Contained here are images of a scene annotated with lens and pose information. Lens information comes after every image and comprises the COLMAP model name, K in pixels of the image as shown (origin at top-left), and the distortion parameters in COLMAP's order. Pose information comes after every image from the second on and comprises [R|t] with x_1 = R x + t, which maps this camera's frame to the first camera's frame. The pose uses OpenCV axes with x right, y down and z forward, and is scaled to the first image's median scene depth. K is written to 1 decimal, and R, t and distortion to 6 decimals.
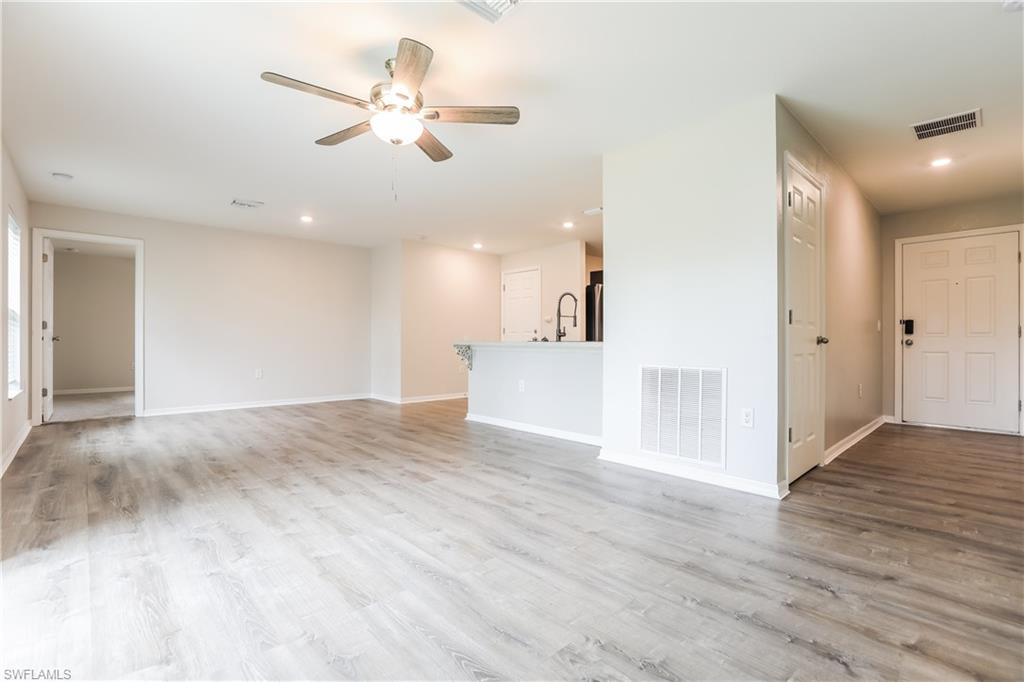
lens RADIAL K [[467.4, 0, 503.8], [0, 467.4, 337.7], [0, 0, 1]] dist [-0.006122, 0.000386]
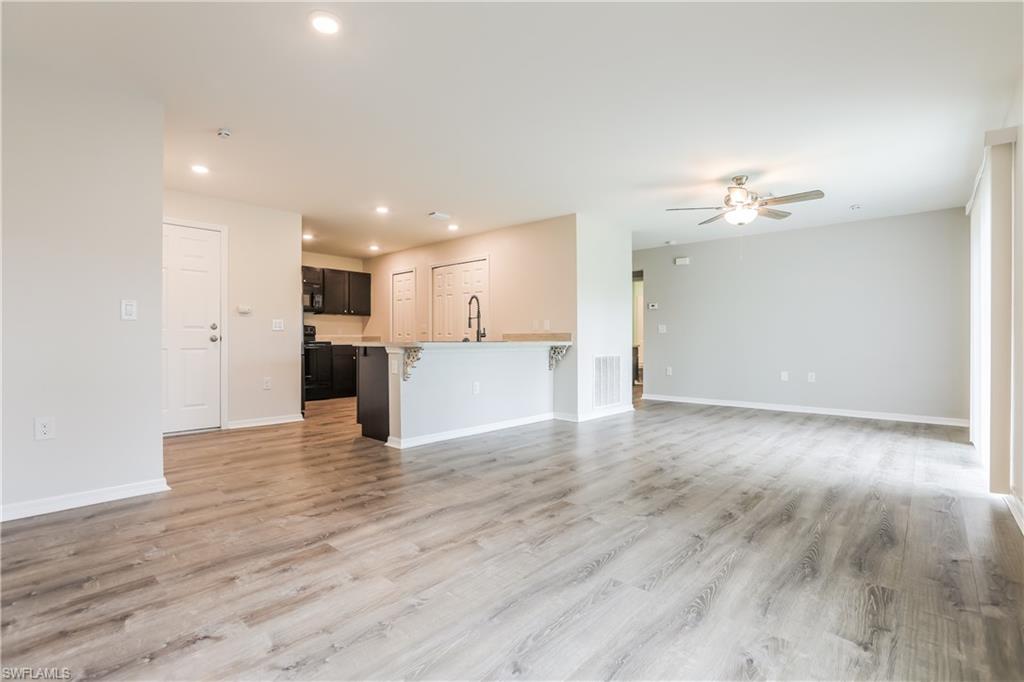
lens RADIAL K [[467.4, 0, 503.1], [0, 467.4, 345.1], [0, 0, 1]] dist [-0.006122, 0.000386]
pose [[-0.090001, -0.019506, 0.995751, -1.467468], [-0.012903, 0.999747, 0.018418, -0.008309], [-0.995858, -0.011191, -0.090230, 1.595933]]
